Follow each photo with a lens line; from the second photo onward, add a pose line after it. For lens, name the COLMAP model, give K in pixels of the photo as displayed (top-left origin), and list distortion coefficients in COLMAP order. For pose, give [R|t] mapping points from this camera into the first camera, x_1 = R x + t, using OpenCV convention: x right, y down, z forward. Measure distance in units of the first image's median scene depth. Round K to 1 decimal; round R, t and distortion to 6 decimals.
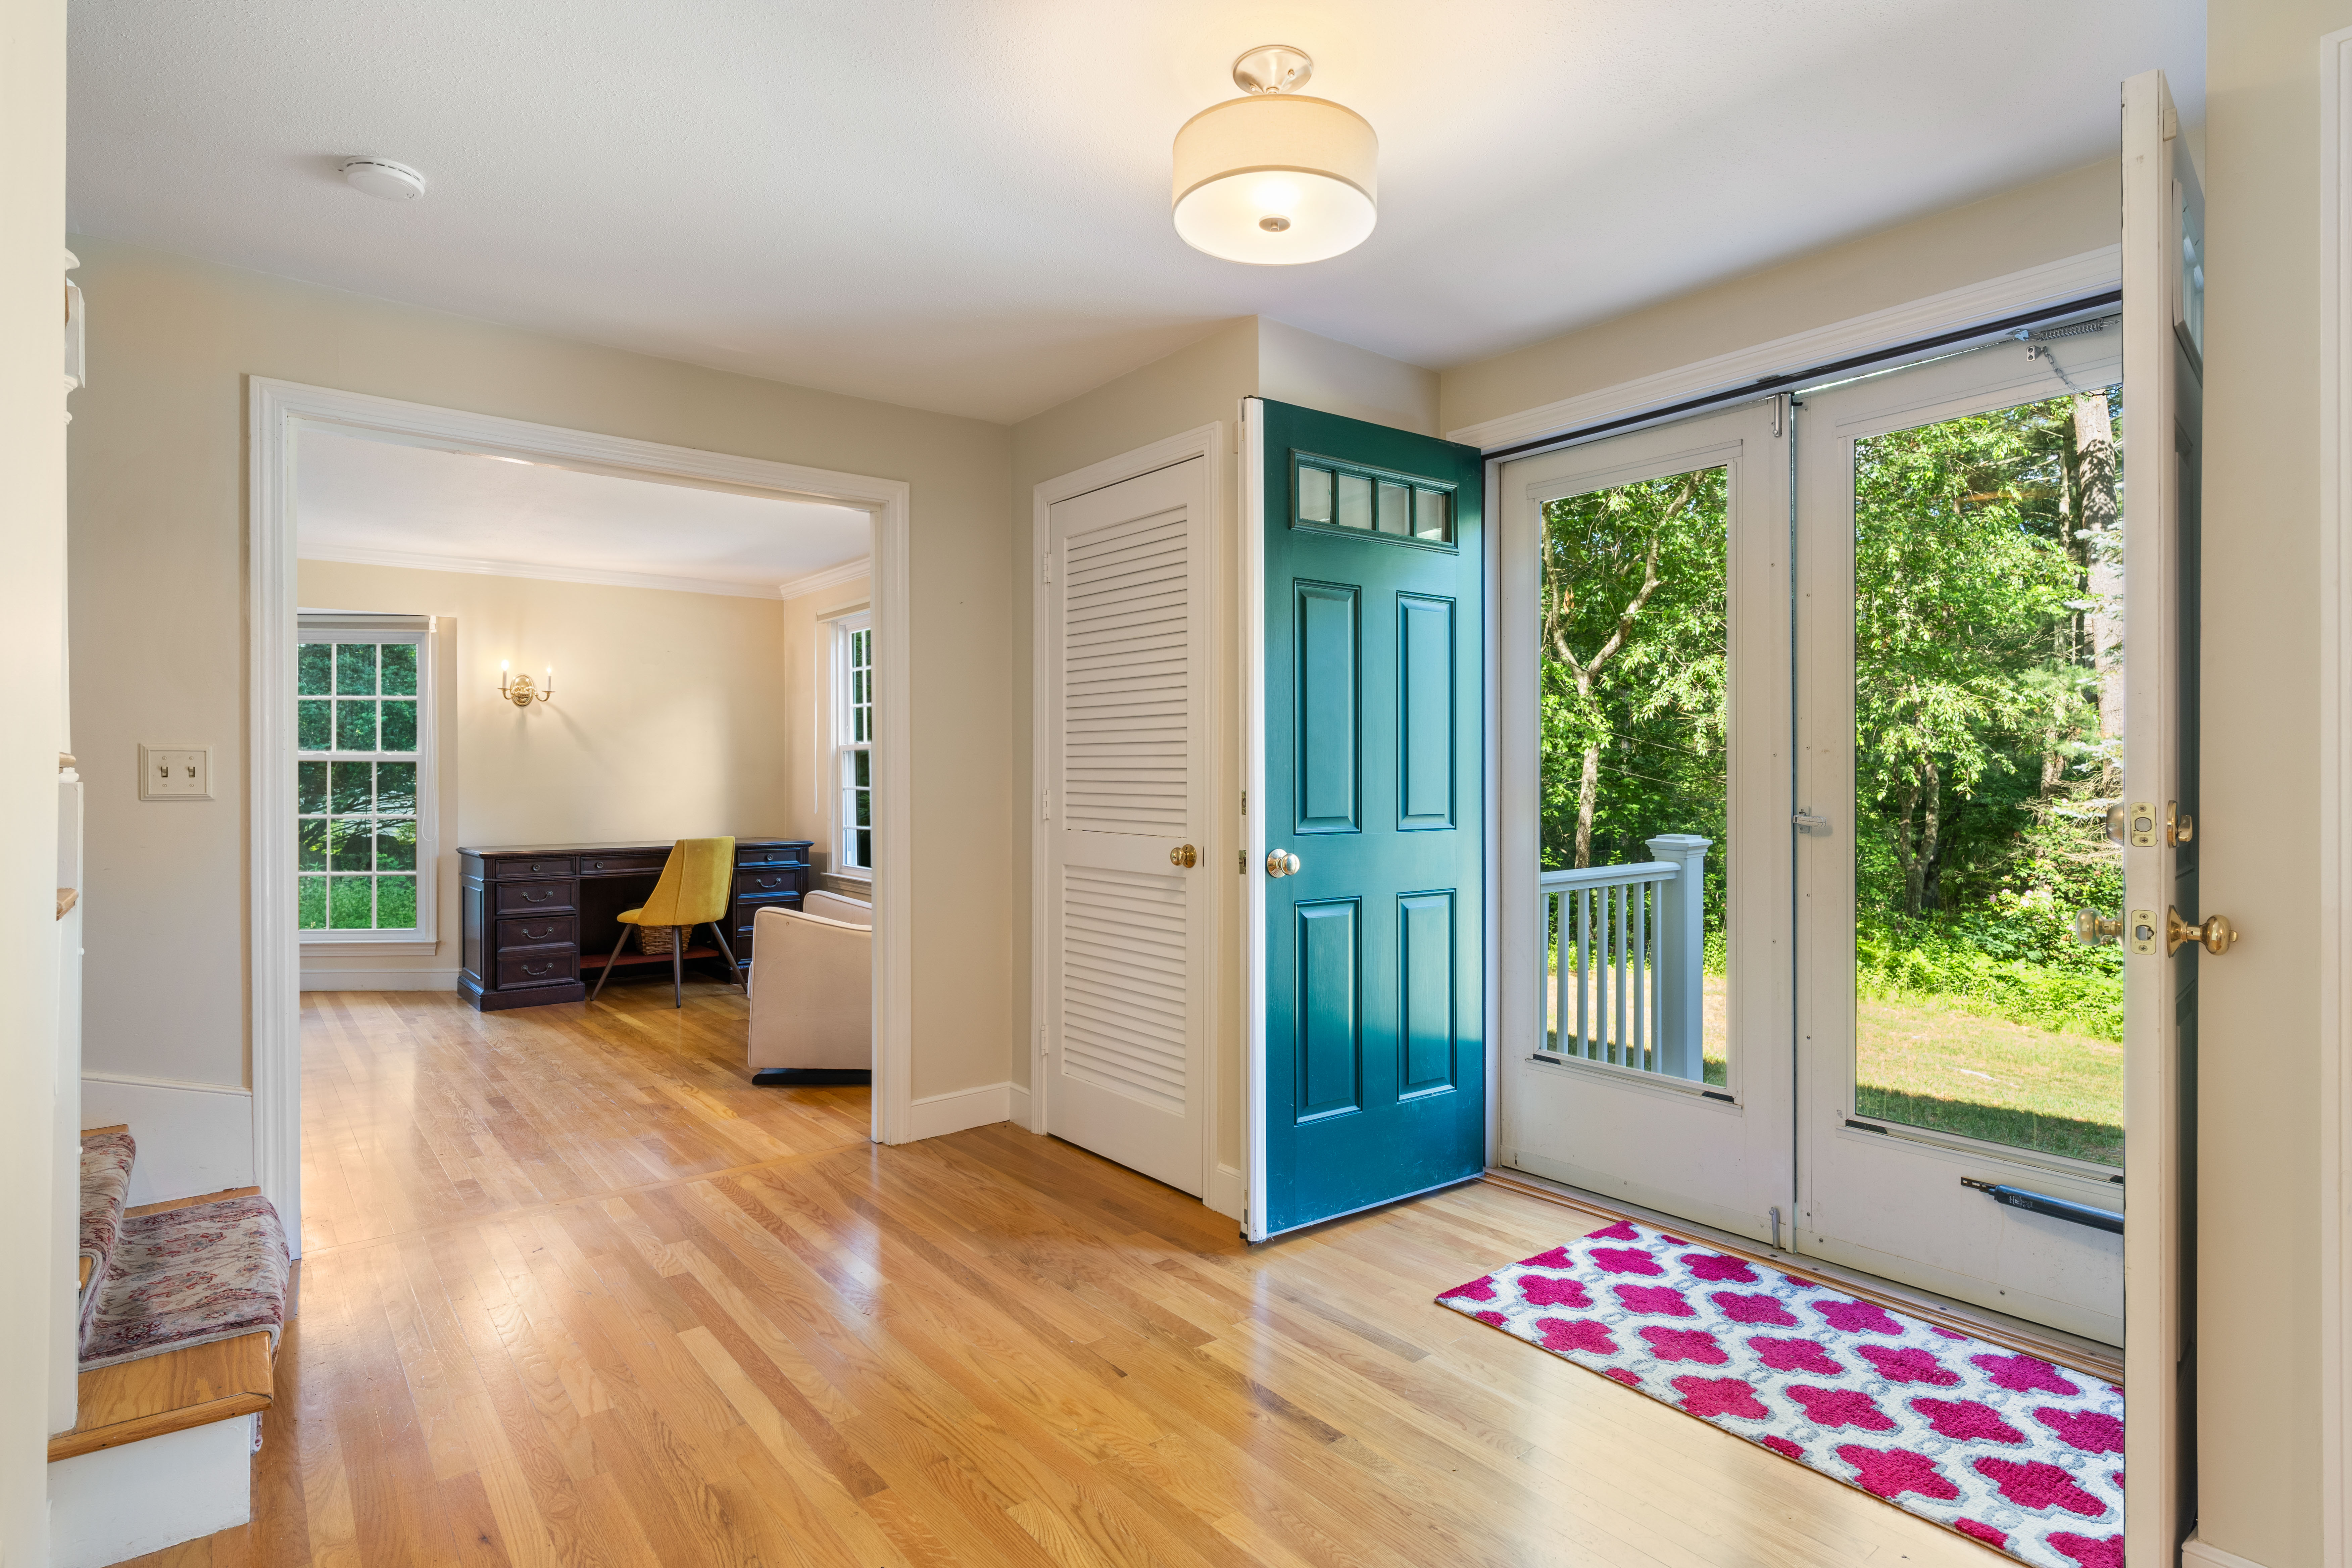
lens RADIAL K [[1230.7, 0, 1171.7], [0, 1230.7, 782.3], [0, 0, 1]] dist [0.003036, 0.000554]
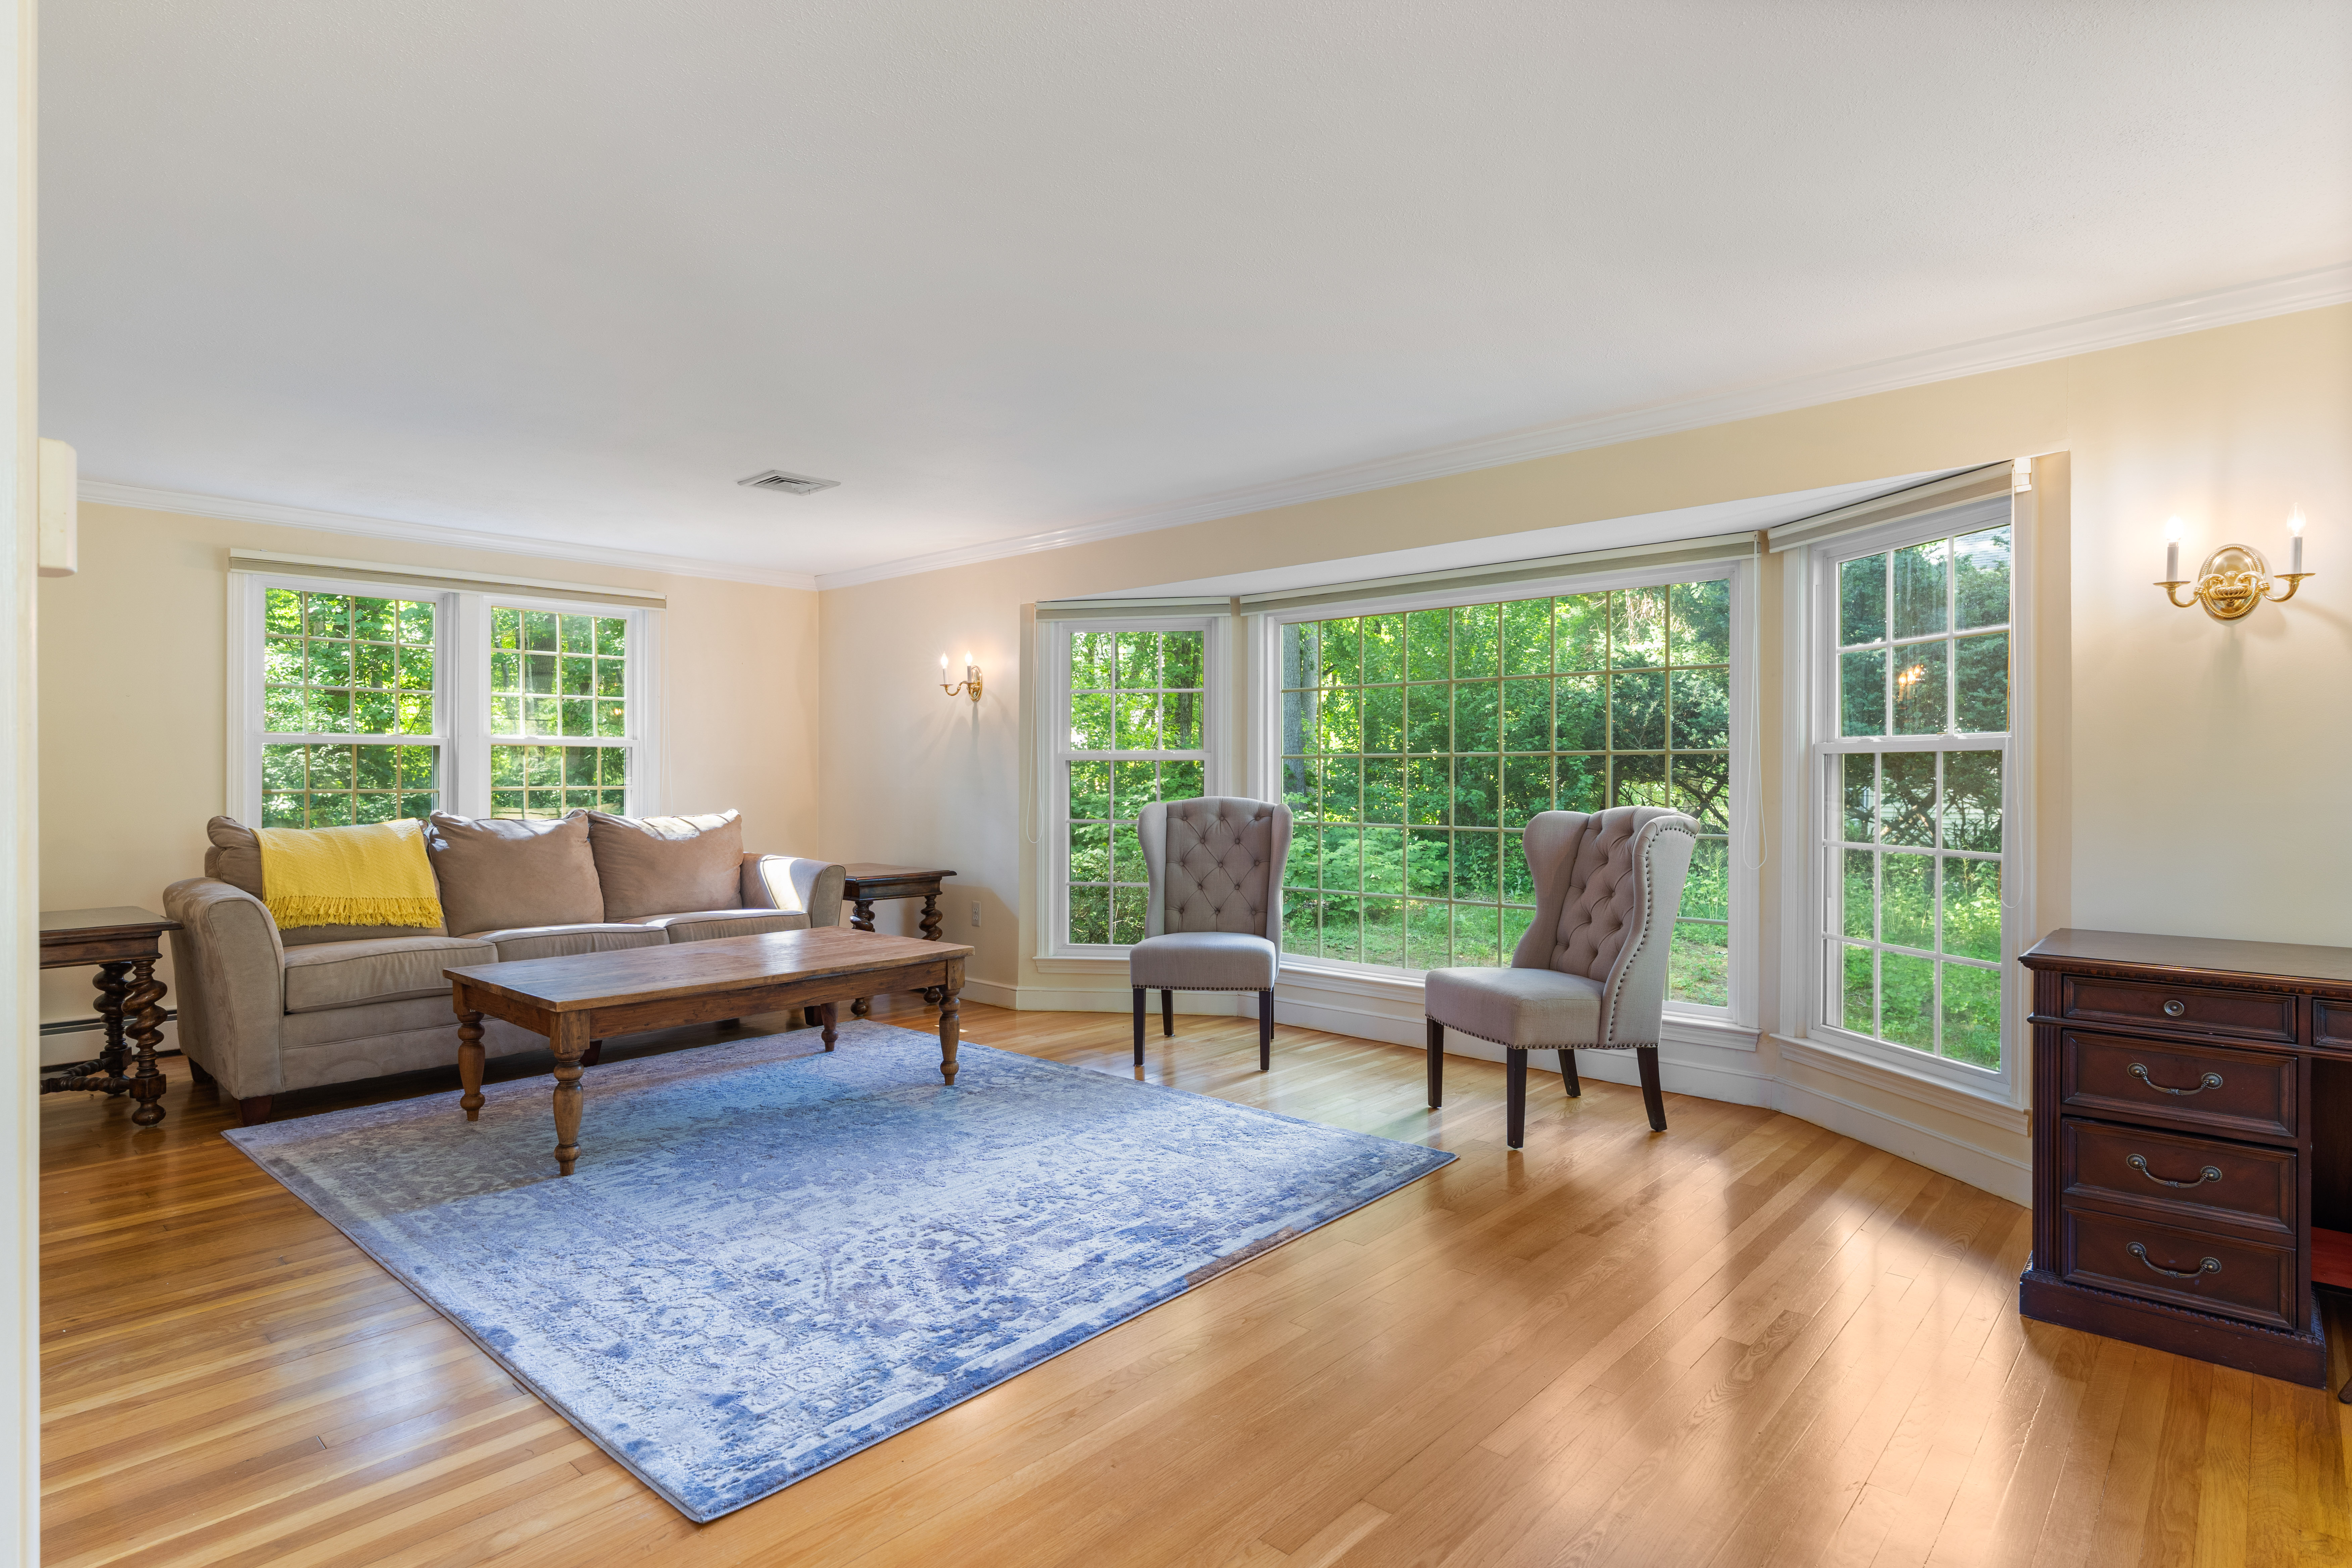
lens RADIAL K [[1230.7, 0, 1171.8], [0, 1230.7, 779.7], [0, 0, 1]] dist [0.003036, 0.000554]
pose [[0.176616, 0.005415, -0.984265, -0.164723], [-0.000241, 0.999985, 0.005458, -0.006840], [0.984280, -0.000727, 0.176614, 0.562476]]
